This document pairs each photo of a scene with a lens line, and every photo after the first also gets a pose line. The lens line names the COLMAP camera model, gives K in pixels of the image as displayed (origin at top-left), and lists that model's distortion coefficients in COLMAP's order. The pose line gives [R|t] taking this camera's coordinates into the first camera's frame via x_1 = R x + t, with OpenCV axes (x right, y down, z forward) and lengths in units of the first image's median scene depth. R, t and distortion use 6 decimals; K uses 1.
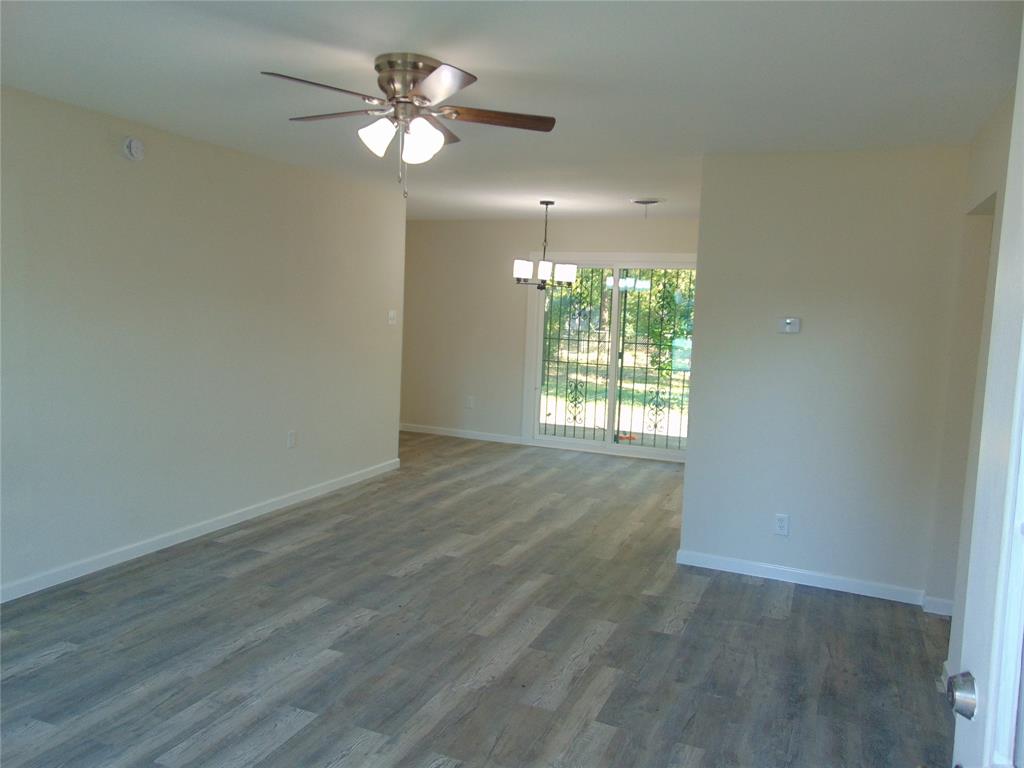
lens RADIAL K [[767.8, 0, 512.0], [0, 767.8, 384.0], [0, 0, 1]] dist [-0.027876, 0.070732]
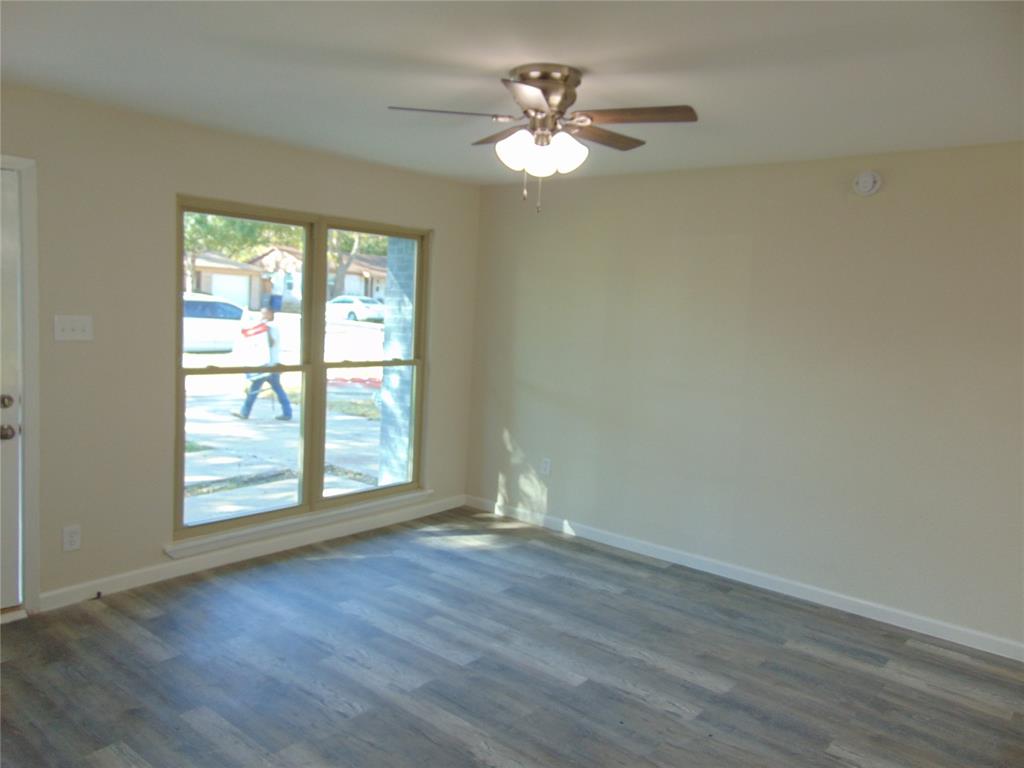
lens RADIAL K [[767.8, 0, 512.0], [0, 767.8, 384.0], [0, 0, 1]] dist [-0.027876, 0.070732]
pose [[-0.289831, 0.045736, -0.955985, 0.611575], [-0.156591, 0.983131, 0.094509, -0.088617], [0.944181, 0.177090, -0.277780, 0.964186]]
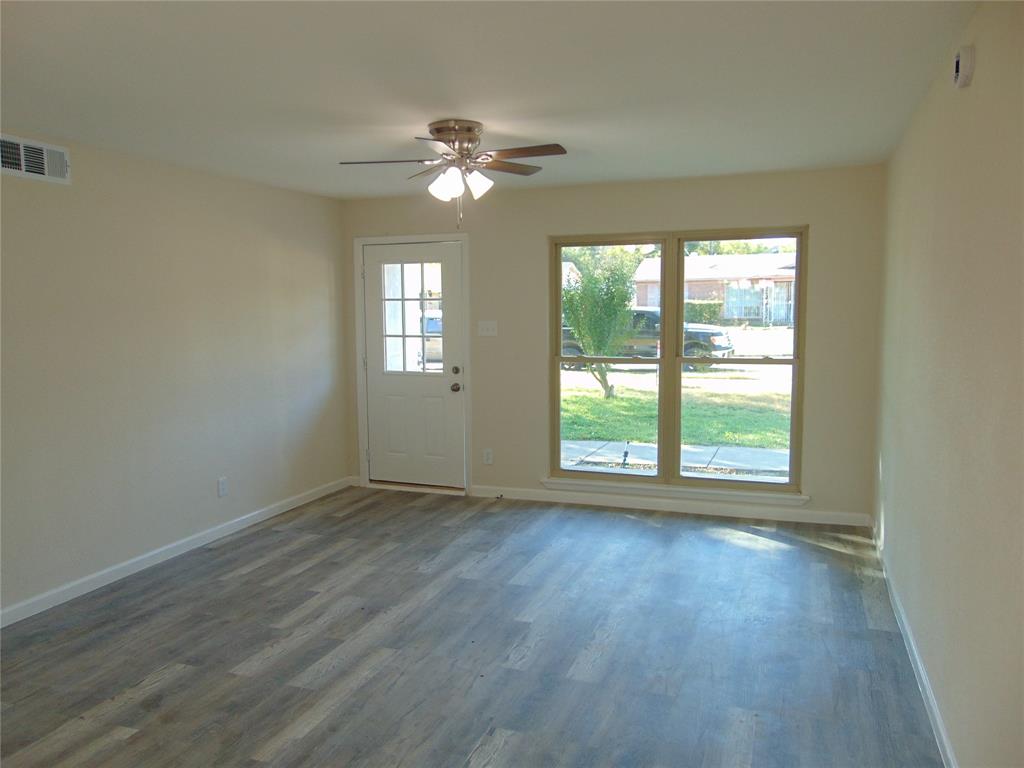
lens RADIAL K [[767.8, 0, 512.0], [0, 767.8, 384.0], [0, 0, 1]] dist [-0.027876, 0.070732]
pose [[-0.998559, -0.024451, -0.047761, -0.130868], [-0.033491, 0.979474, 0.198769, -0.186628], [0.041921, 0.200082, -0.978882, 1.751852]]
